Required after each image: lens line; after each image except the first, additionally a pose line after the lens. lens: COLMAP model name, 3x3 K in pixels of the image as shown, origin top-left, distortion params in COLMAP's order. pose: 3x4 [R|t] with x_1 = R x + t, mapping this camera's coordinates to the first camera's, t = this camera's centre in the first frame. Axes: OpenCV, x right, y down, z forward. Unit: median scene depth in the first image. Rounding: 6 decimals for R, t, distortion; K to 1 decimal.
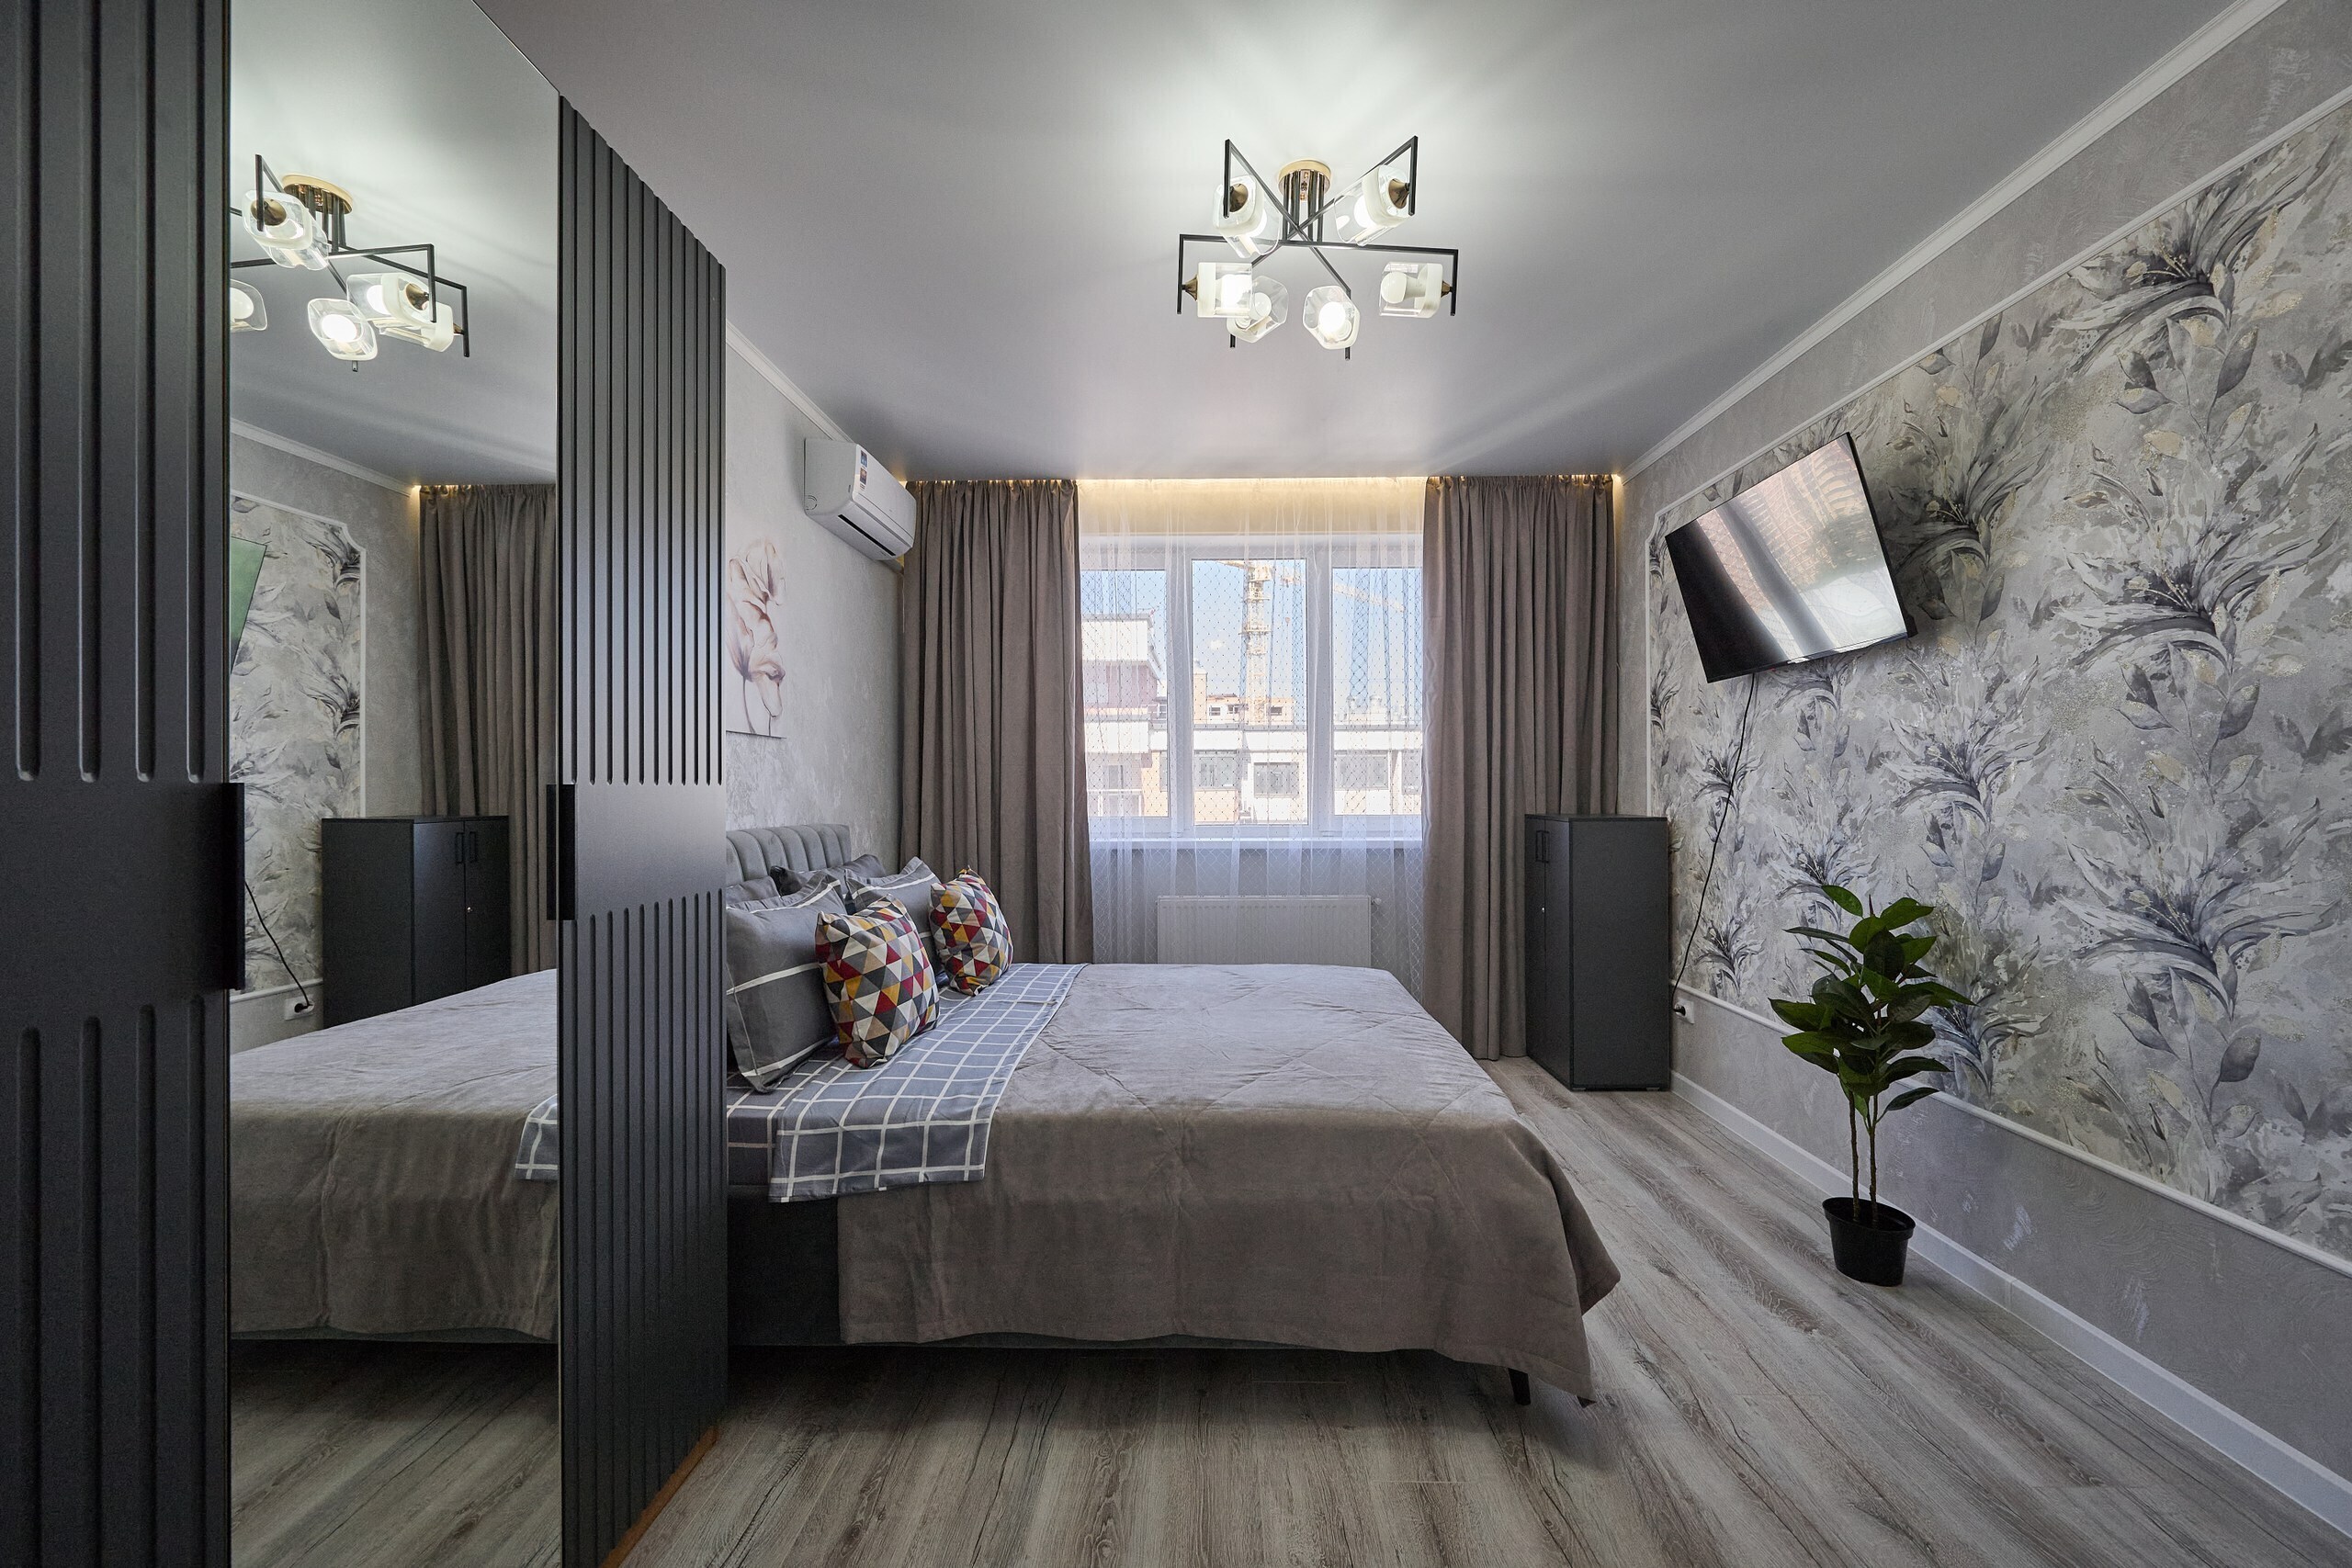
lens RADIAL K [[922.8, 0, 1192.9], [0, 922.8, 786.0], [0, 0, 1]] dist [-0.000418, -0.000233]
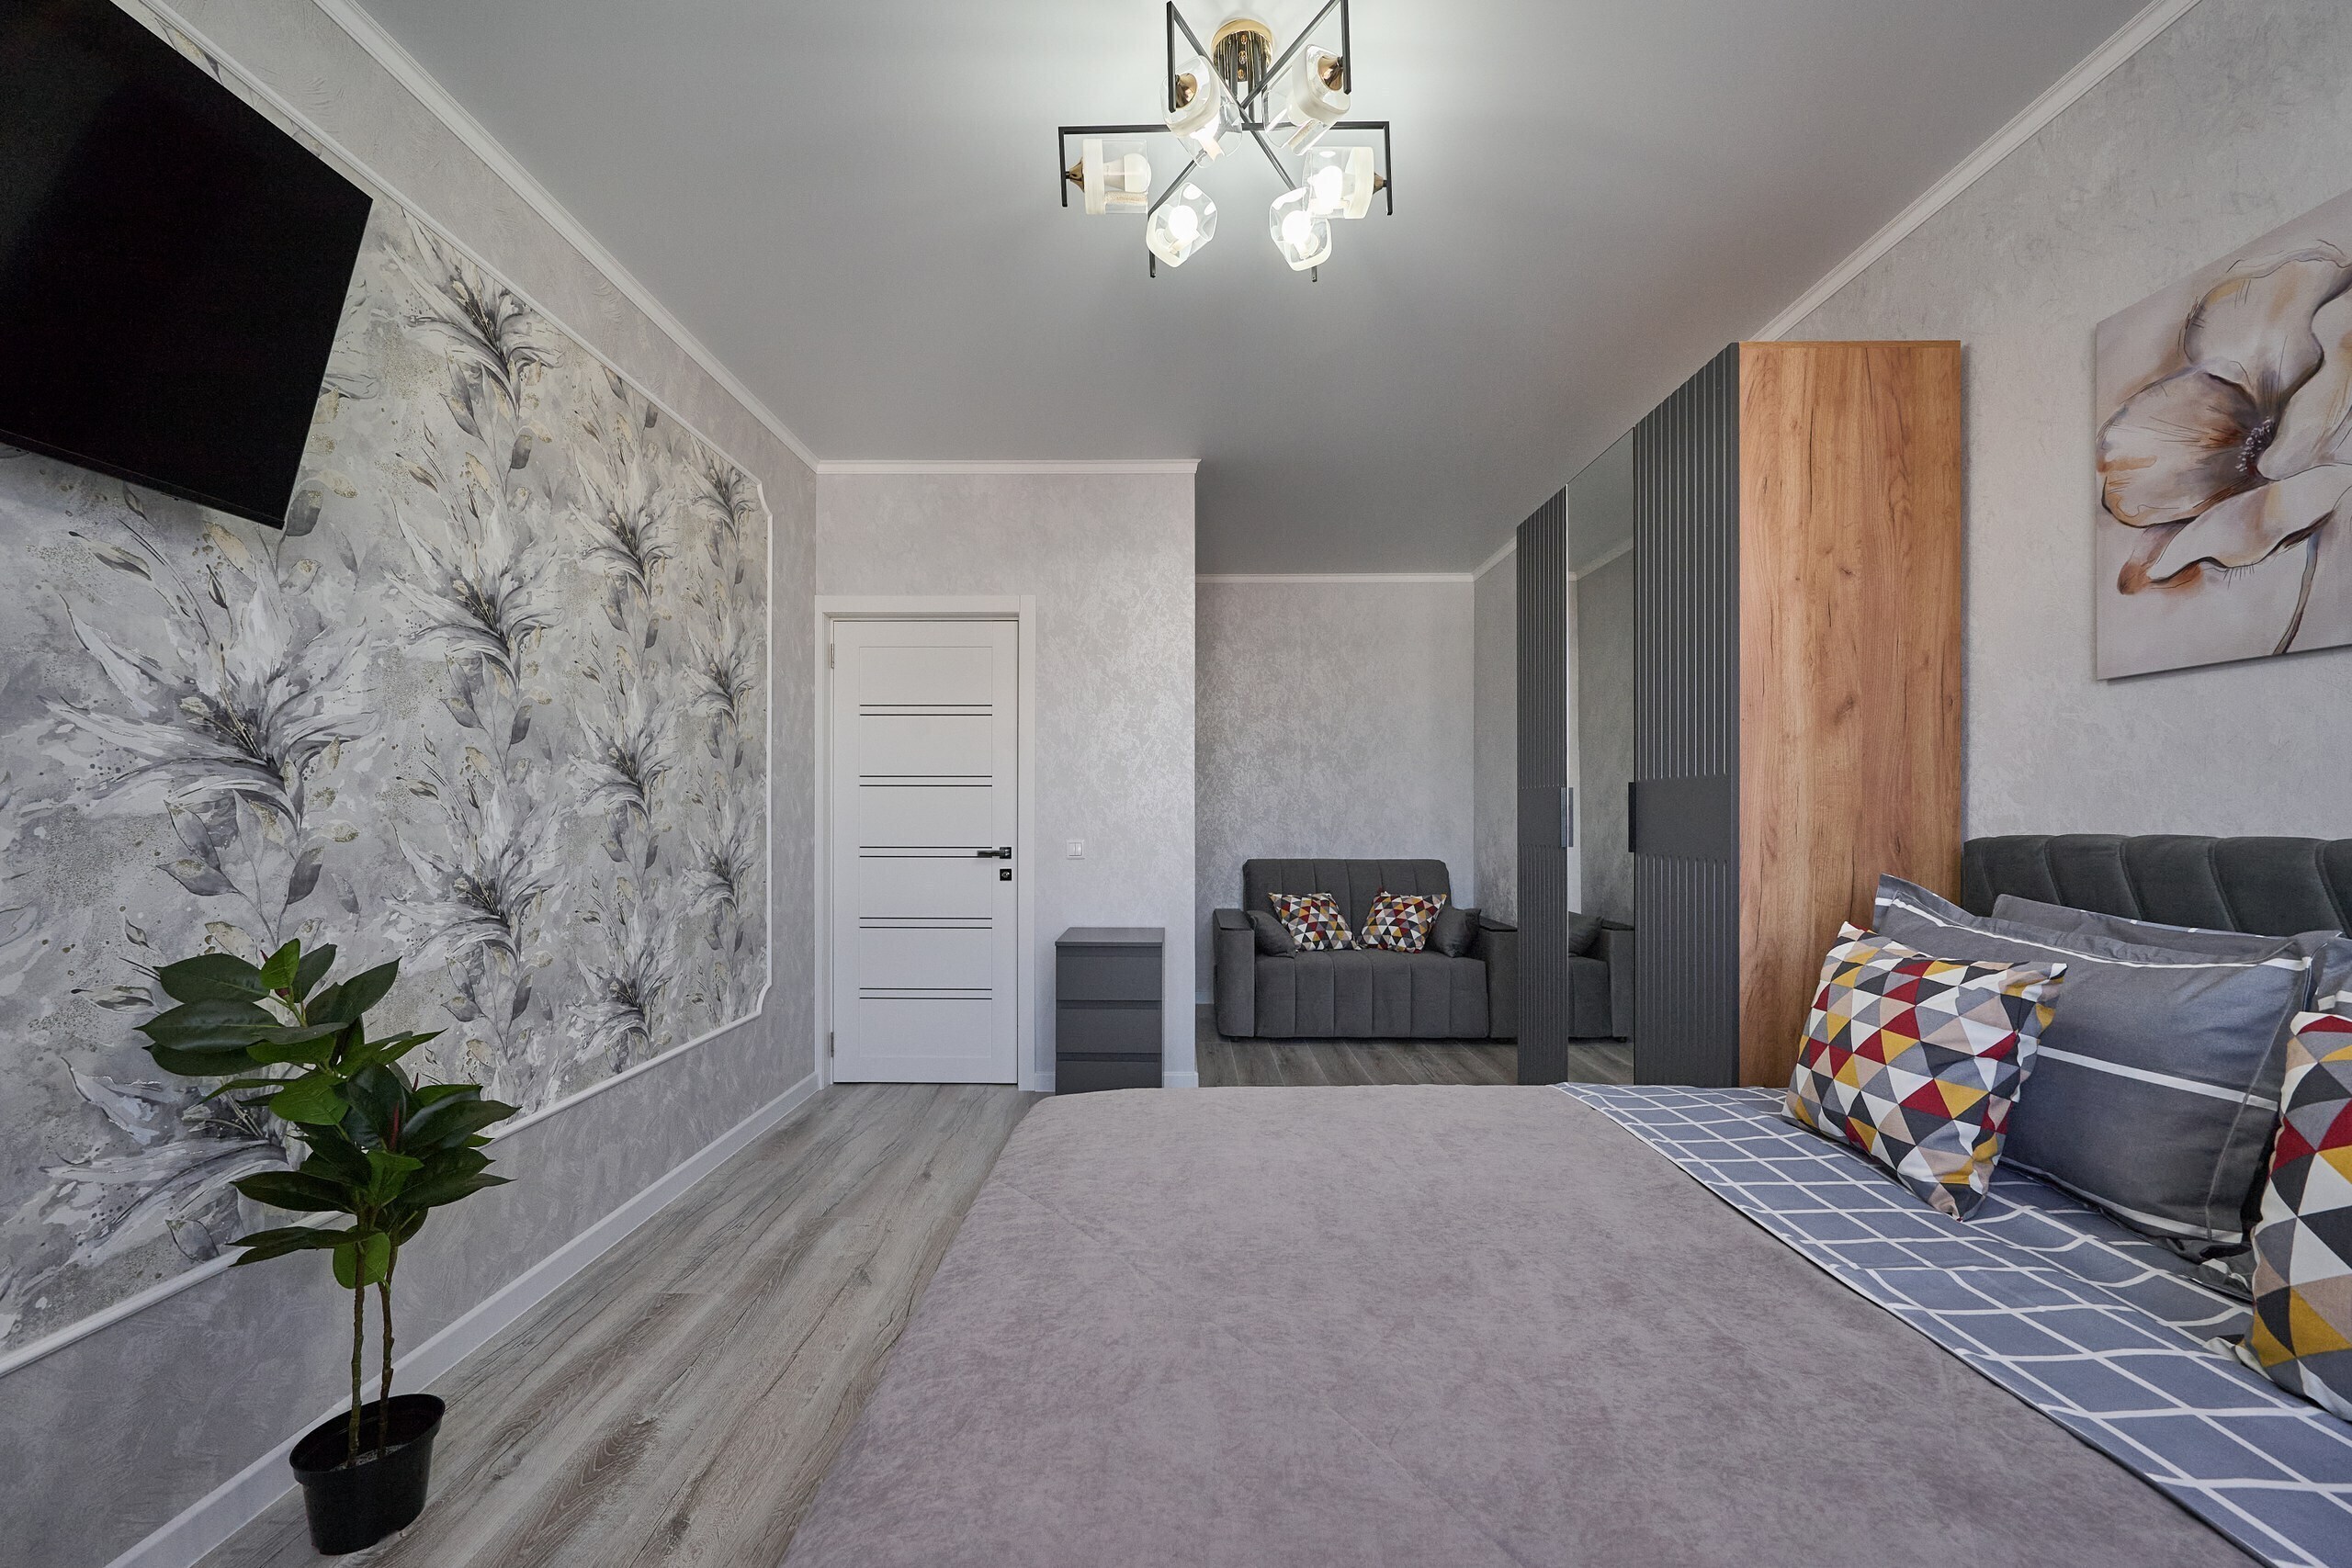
lens RADIAL K [[916.5, 0, 1168.4], [0, 916.5, 809.0], [0, 0, 1]] dist [0.000518, 0.000087]
pose [[-0.999961, 0.002885, -0.008315, 0.190395], [0.002971, 0.999942, -0.010358, 0.043849], [0.008285, -0.010382, -0.999912, 1.773358]]
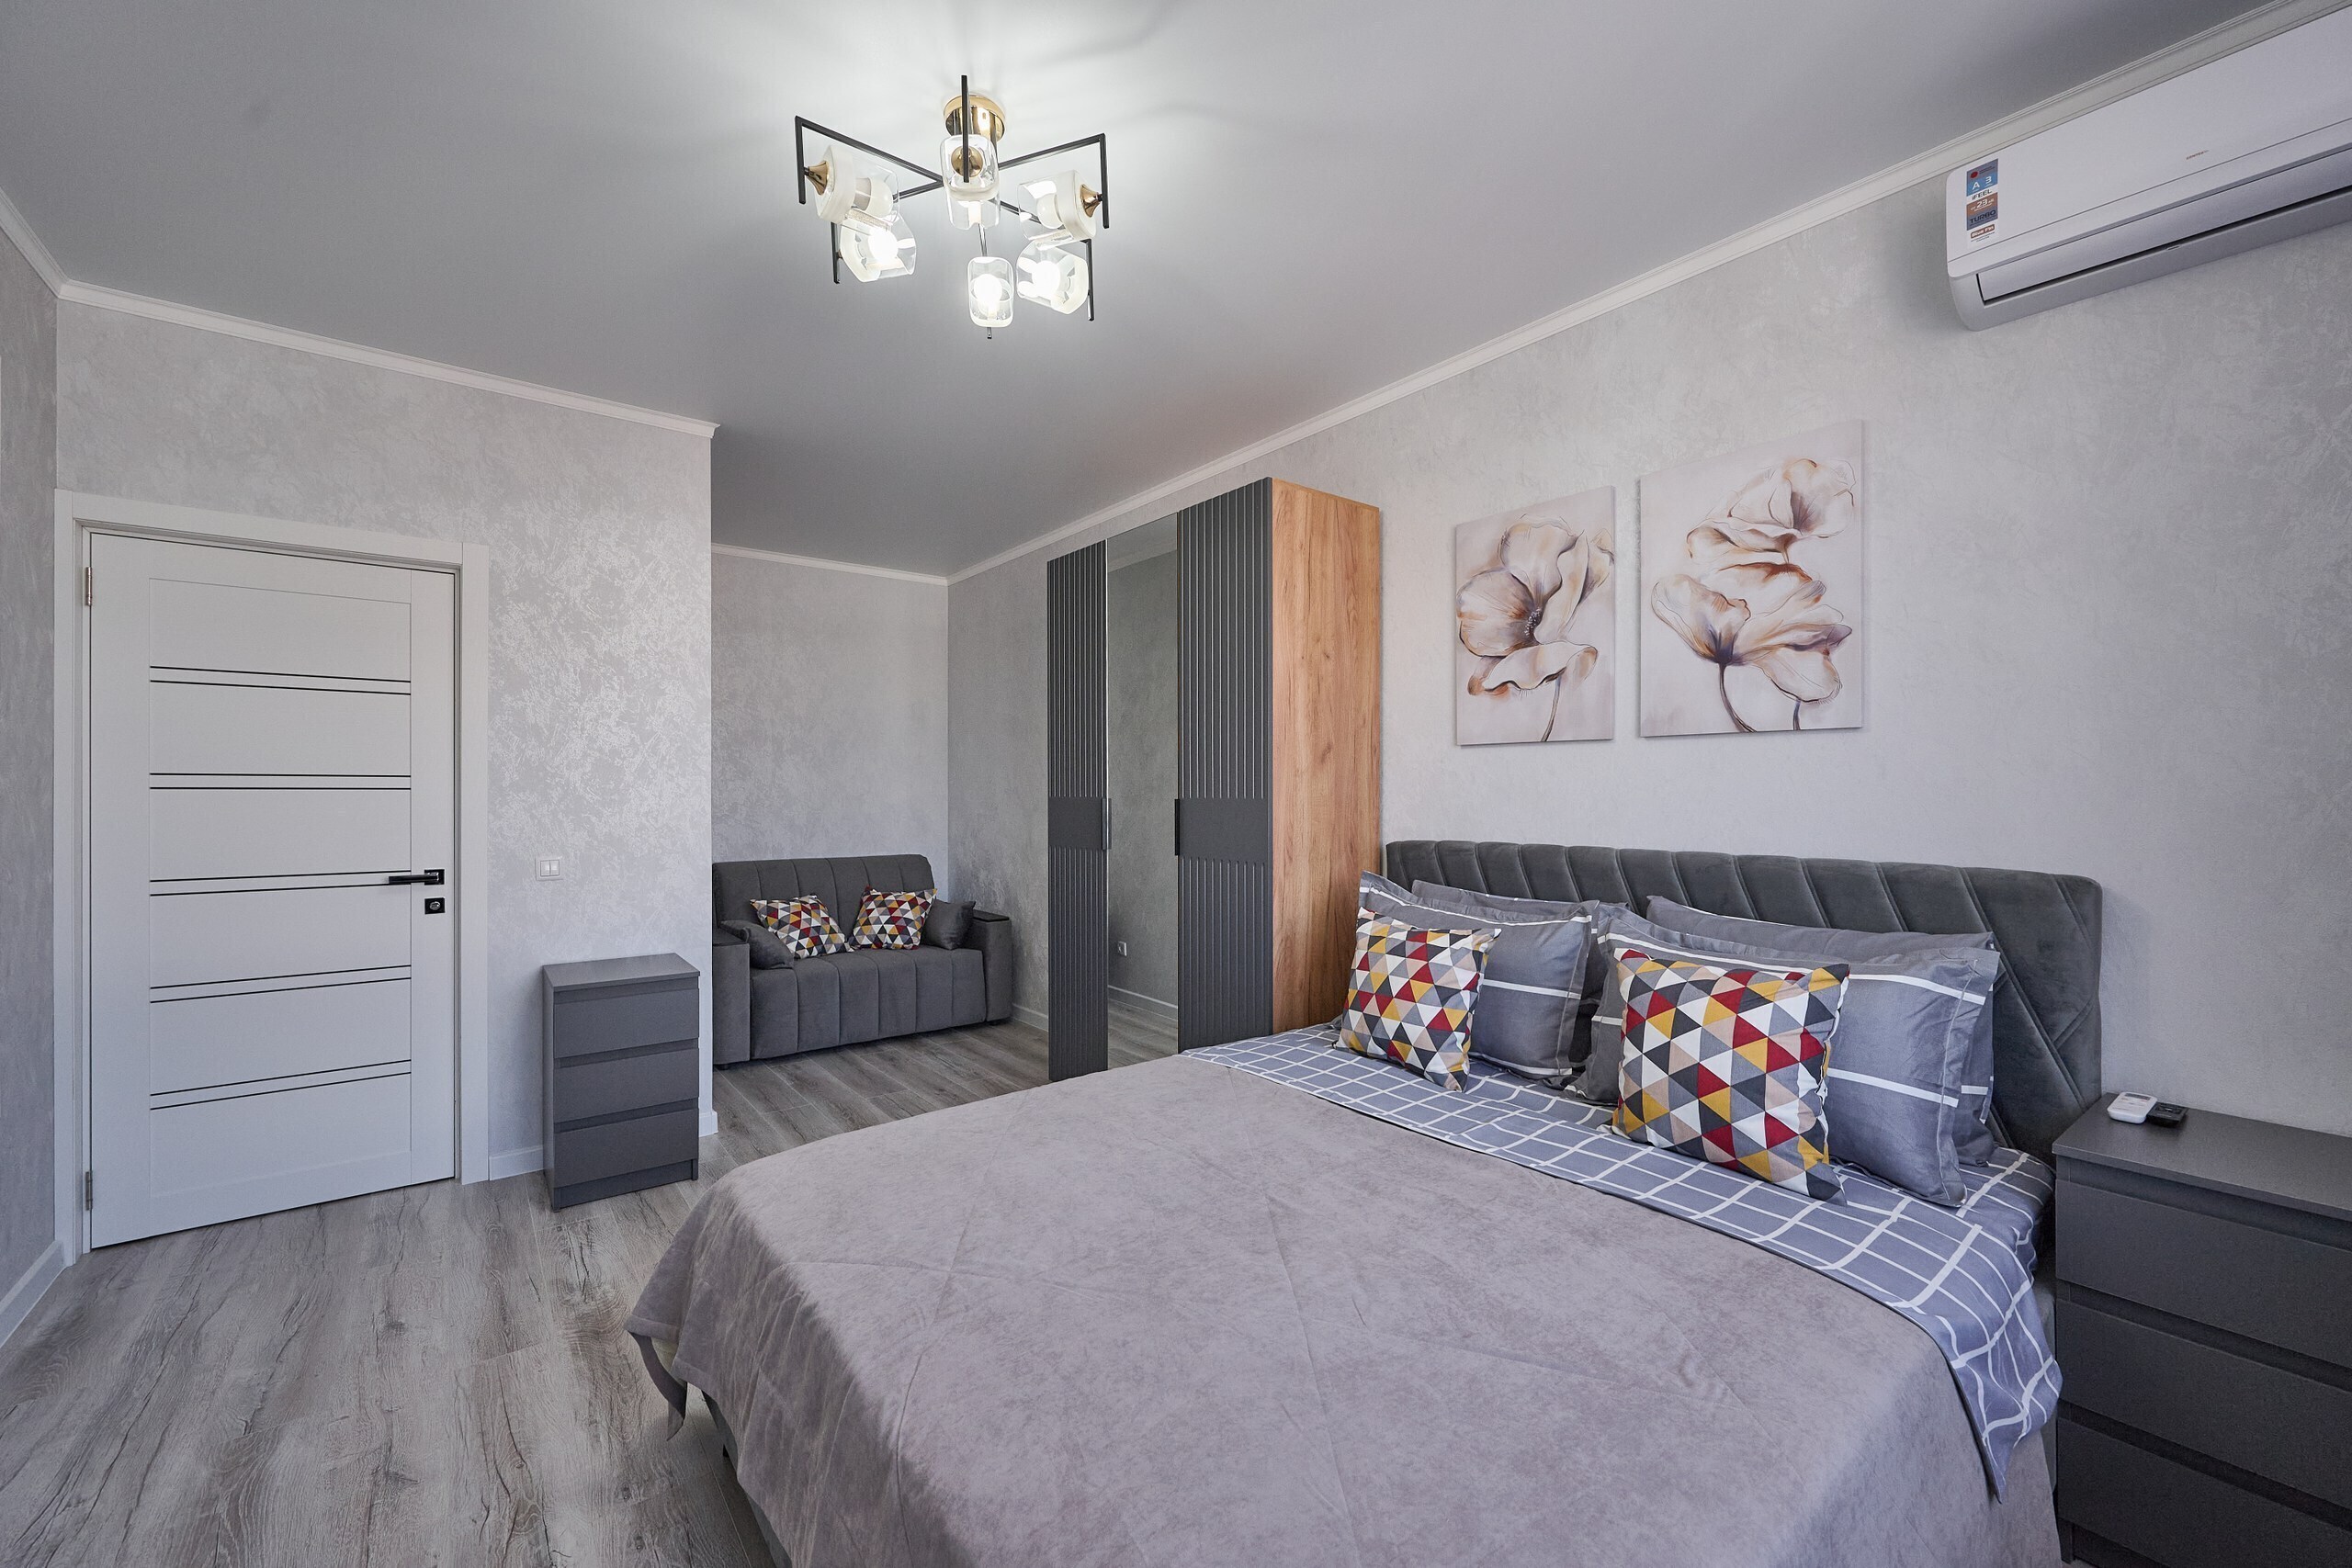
lens RADIAL K [[936.1, 0, 1176.0], [0, 936.1, 784.0], [0, 0, 1]] dist [0.000839, 0.000117]
pose [[-0.775258, -0.001014, -0.631644, 0.526078], [0.005491, 0.999950, -0.008344, -0.012016], [0.631621, -0.009937, -0.775213, 1.755782]]
